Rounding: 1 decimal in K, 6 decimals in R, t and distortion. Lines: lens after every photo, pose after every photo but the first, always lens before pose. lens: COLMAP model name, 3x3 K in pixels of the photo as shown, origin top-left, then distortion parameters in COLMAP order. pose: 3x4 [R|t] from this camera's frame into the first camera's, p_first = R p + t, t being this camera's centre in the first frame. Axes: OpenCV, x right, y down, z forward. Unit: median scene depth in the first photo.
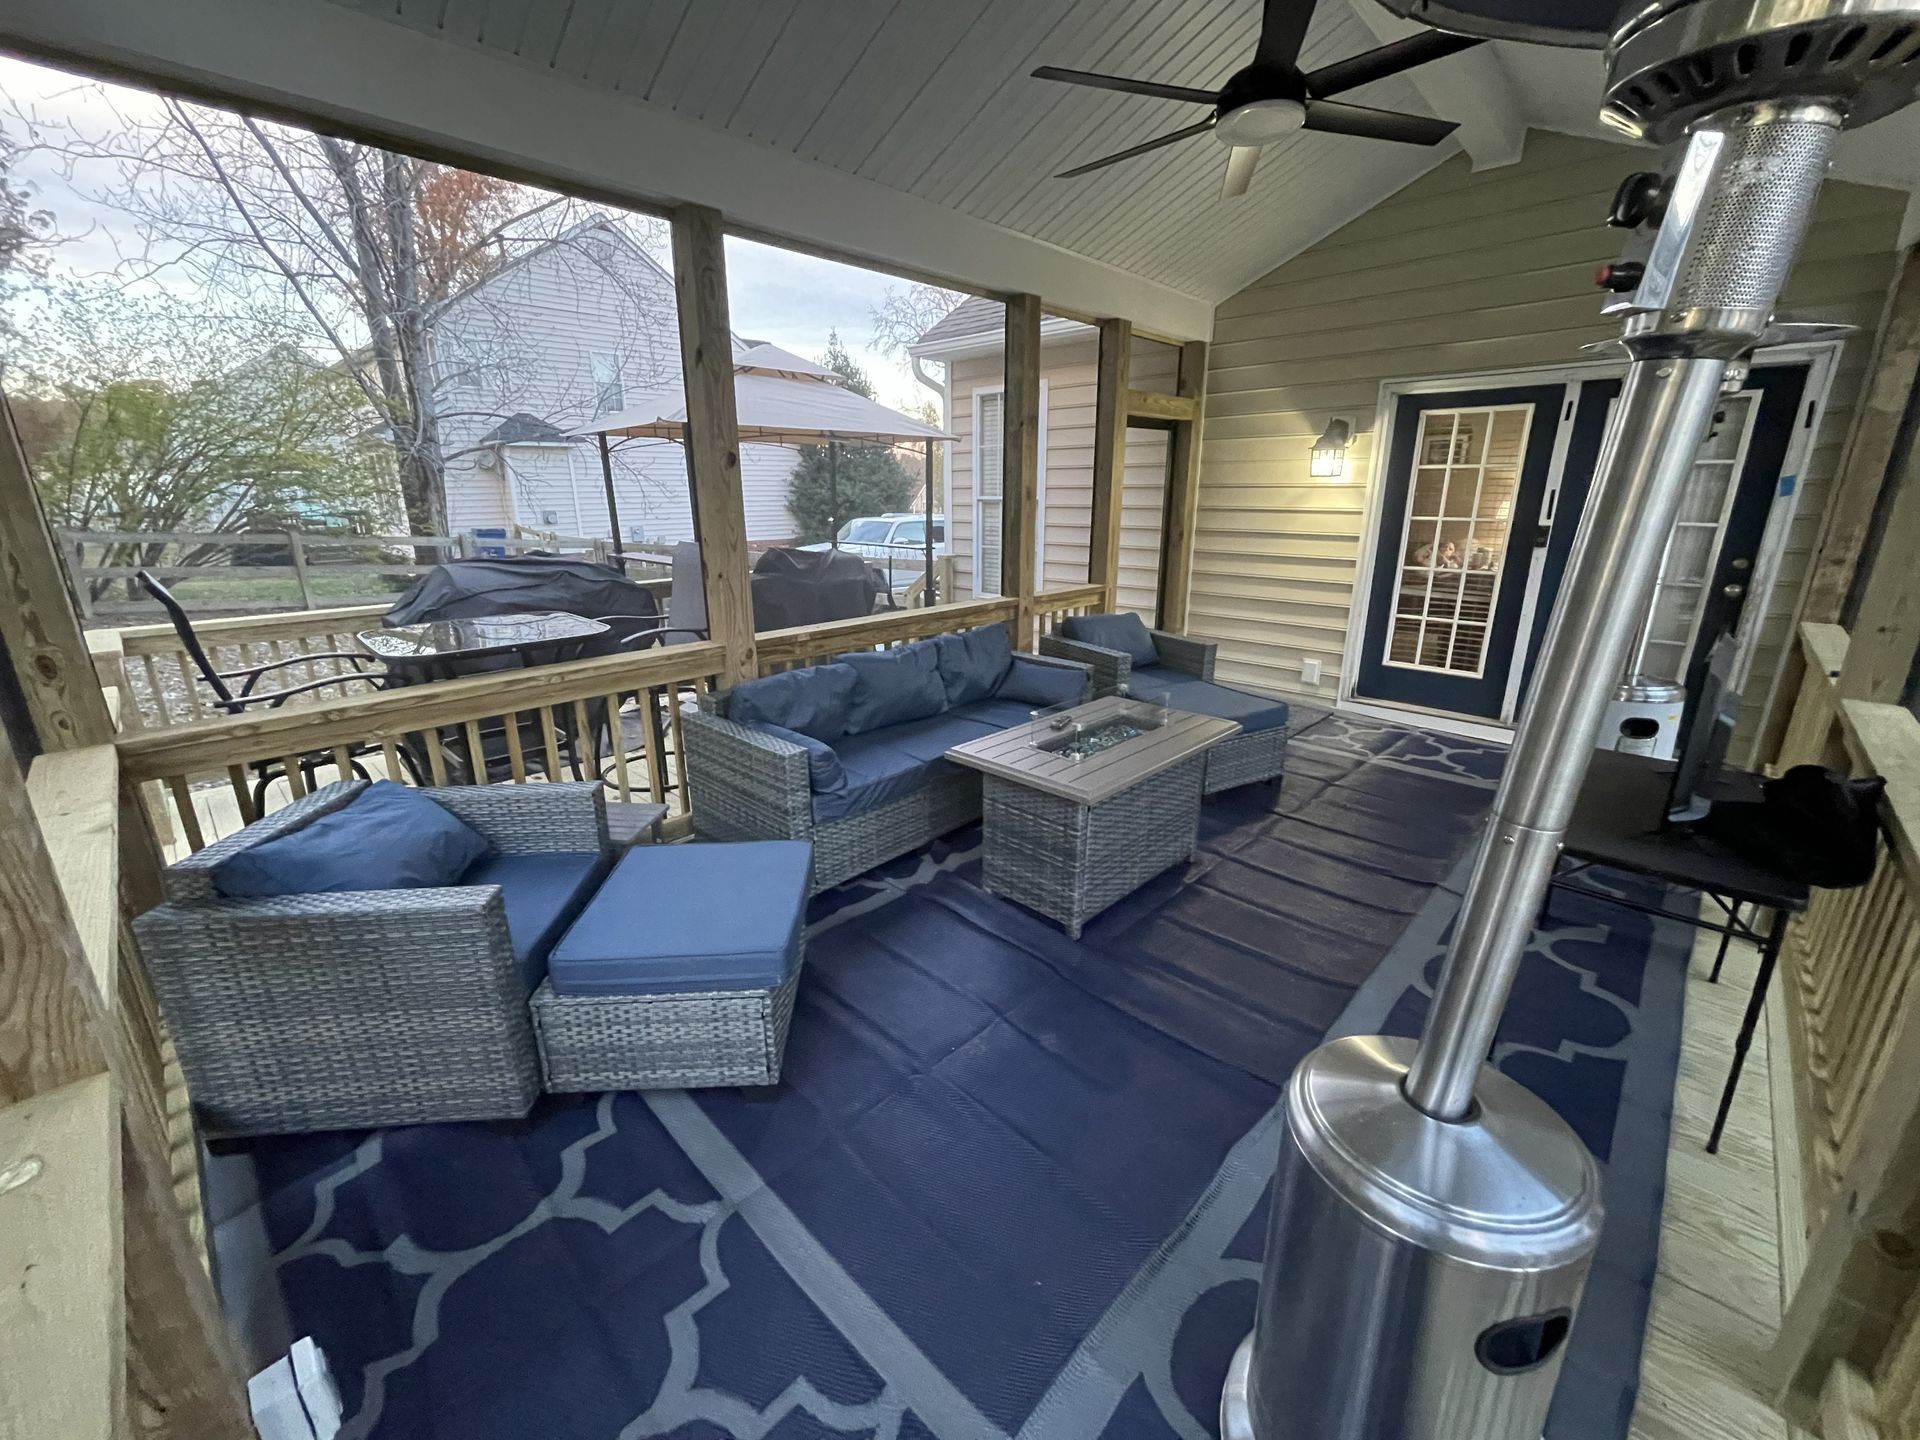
lens RADIAL K [[771.8, 0, 967.5], [0, 771.8, 722.0], [0, 0, 1]] dist [0.000476, -0.001813]
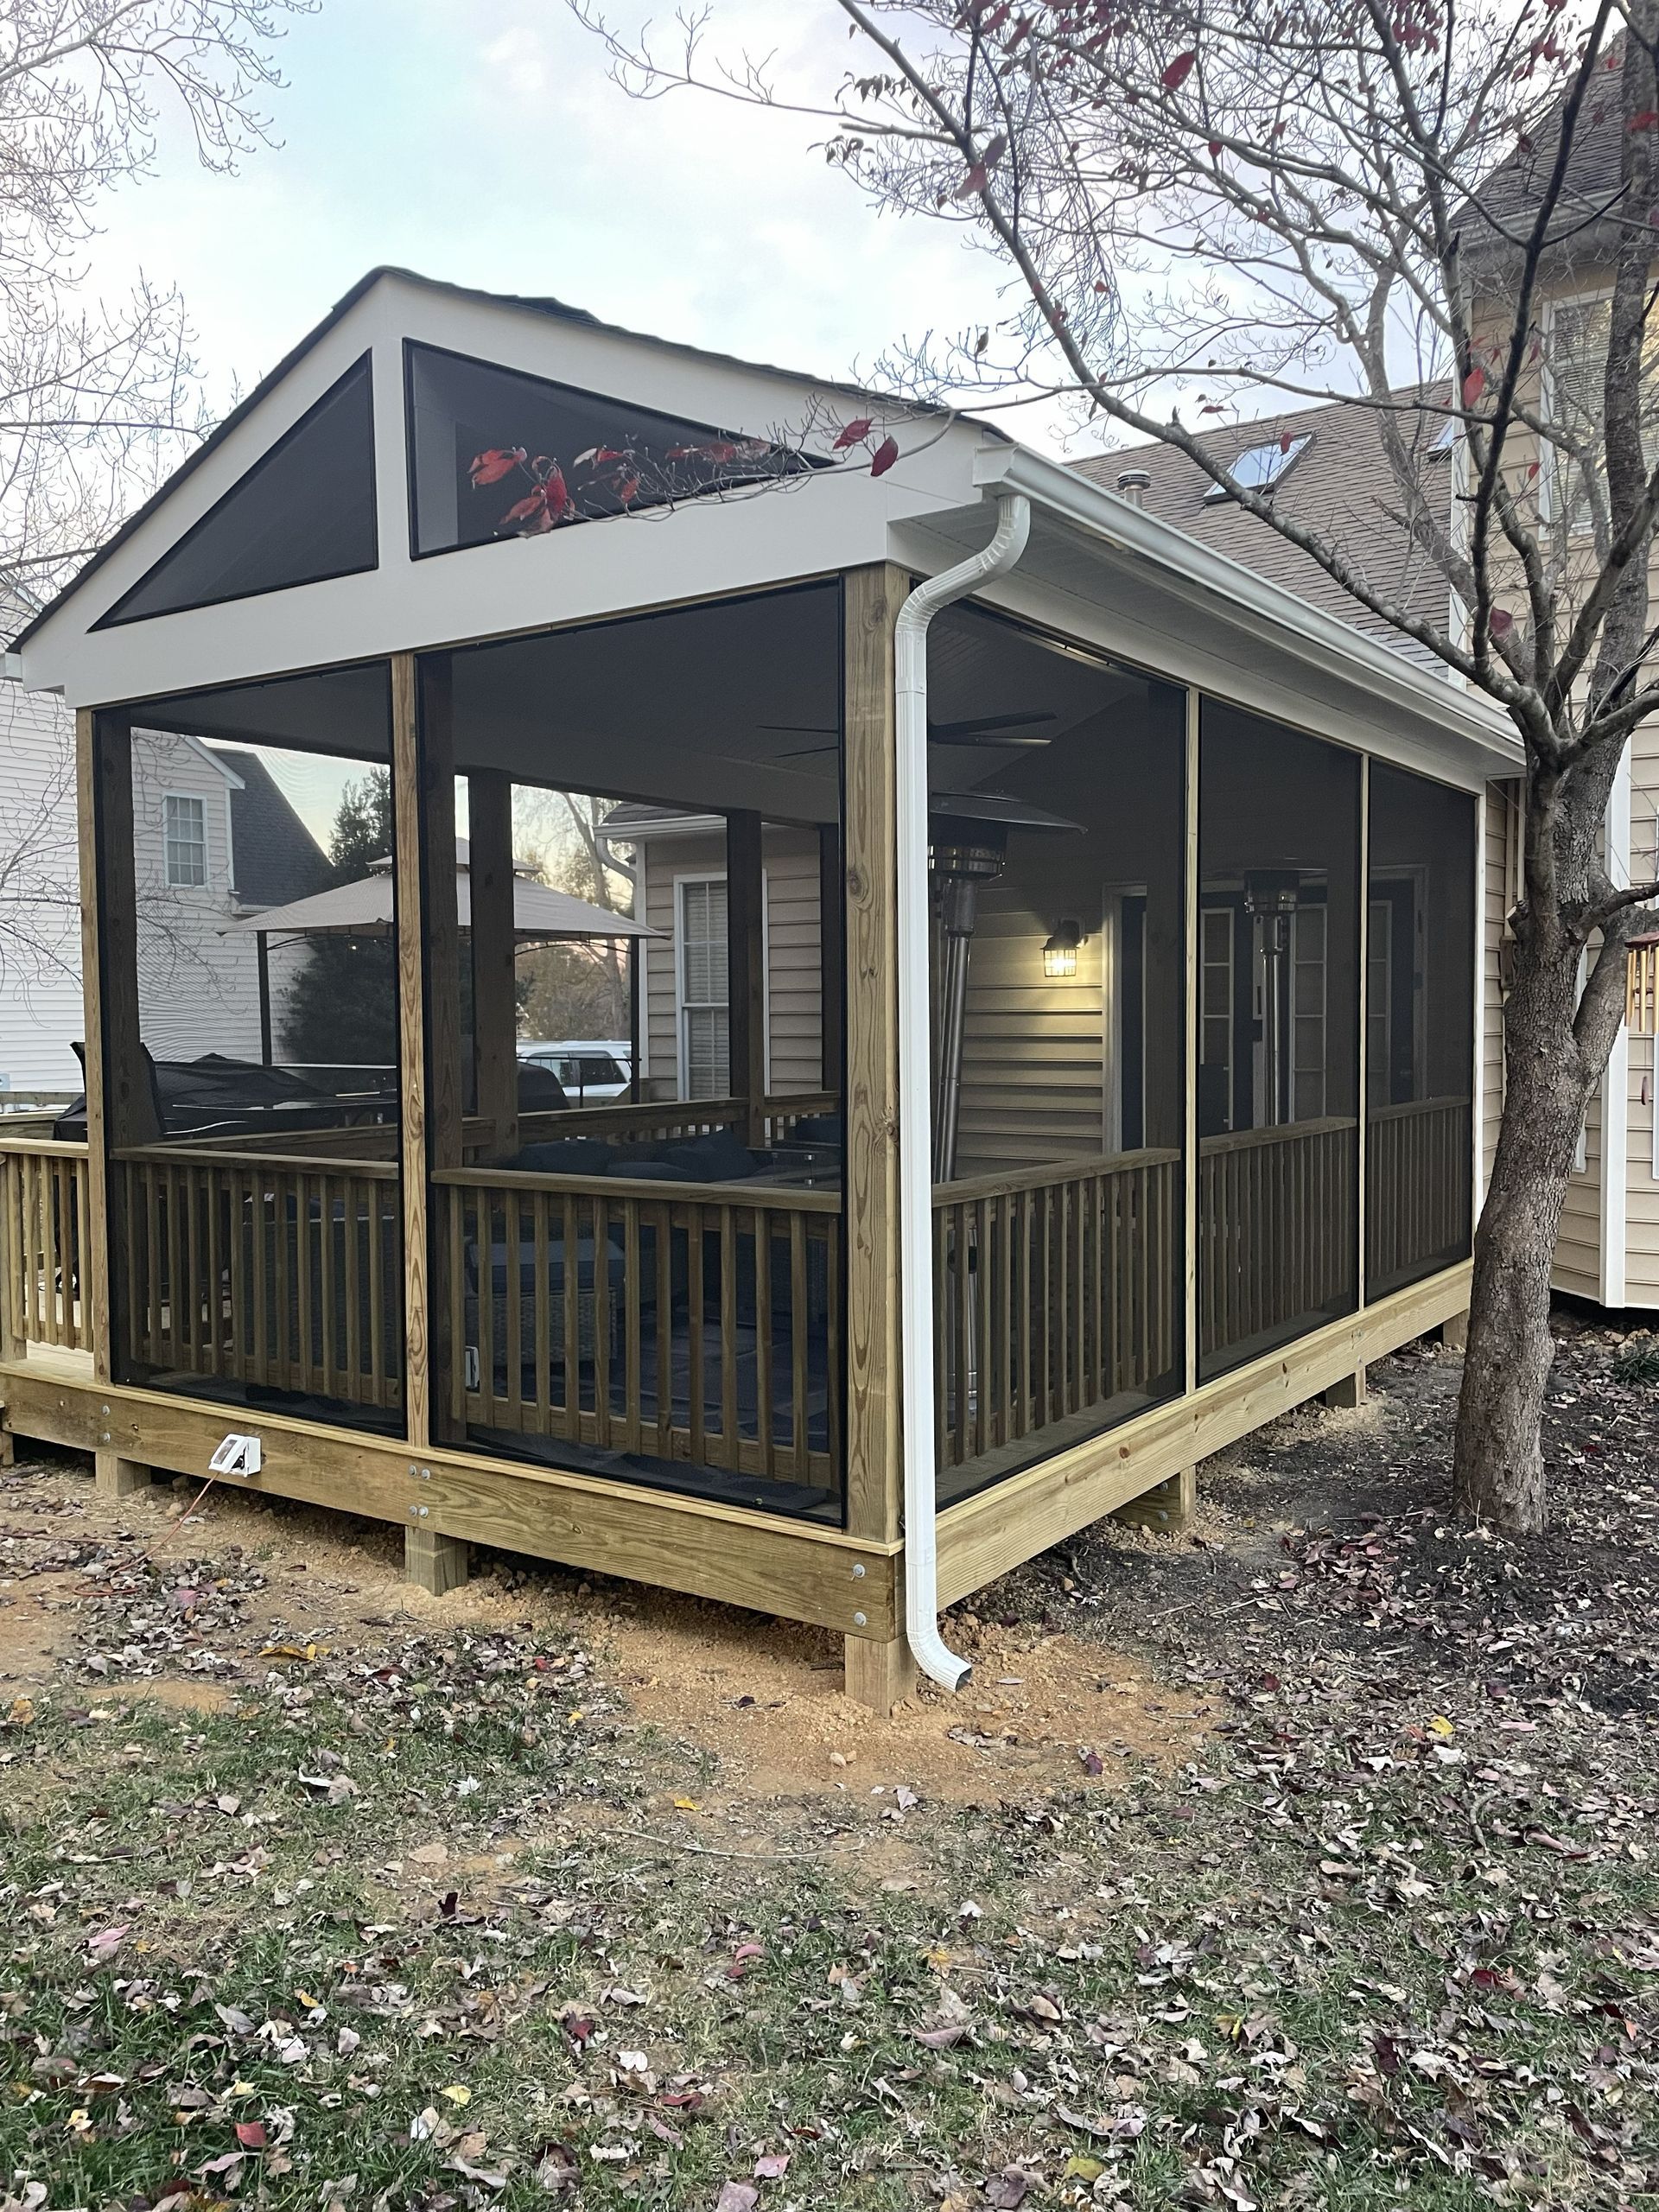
lens RADIAL K [[1659.1, 0, 832.4], [0, 1659.1, 1093.2], [0, 0, 1]] dist [0.081377, -0.109127]
pose [[0.988907, -0.008778, 0.148274, -0.129045], [0.044812, 0.969369, -0.241485, 0.316927], [-0.141613, 0.245450, 0.959010, -0.929375]]
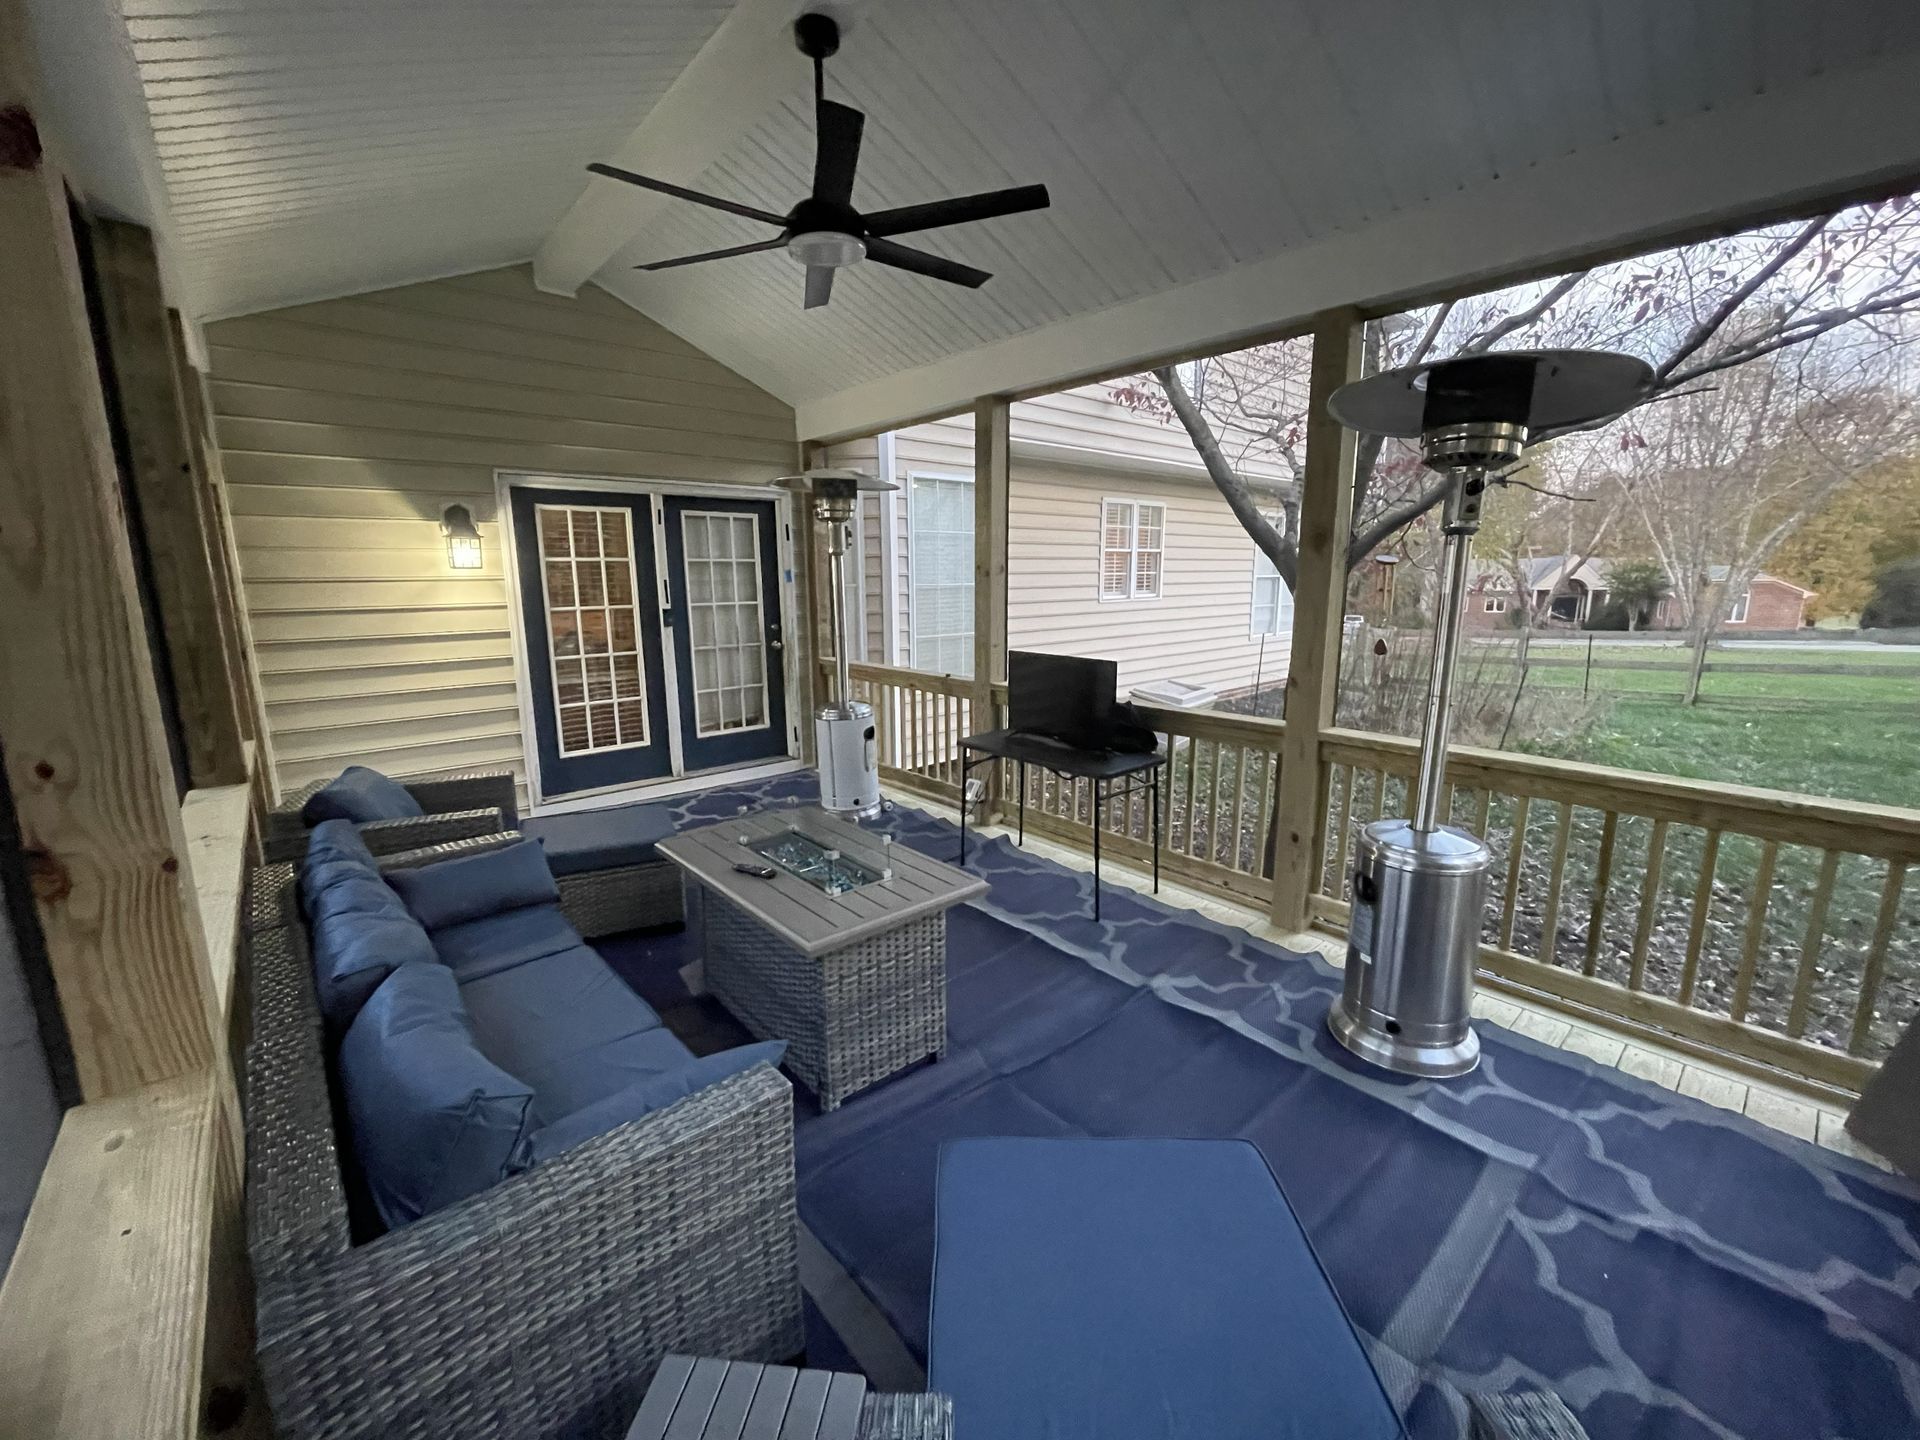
lens RADIAL K [[771.8, 0, 963.5], [0, 771.8, 722.9], [0, 0, 1]] dist [0.000476, -0.001813]
pose [[0.097726, -0.186887, 0.977508, -0.373091], [0.300145, 0.942011, 0.150093, -0.117320], [-0.948874, 0.278726, 0.148153, 0.393354]]
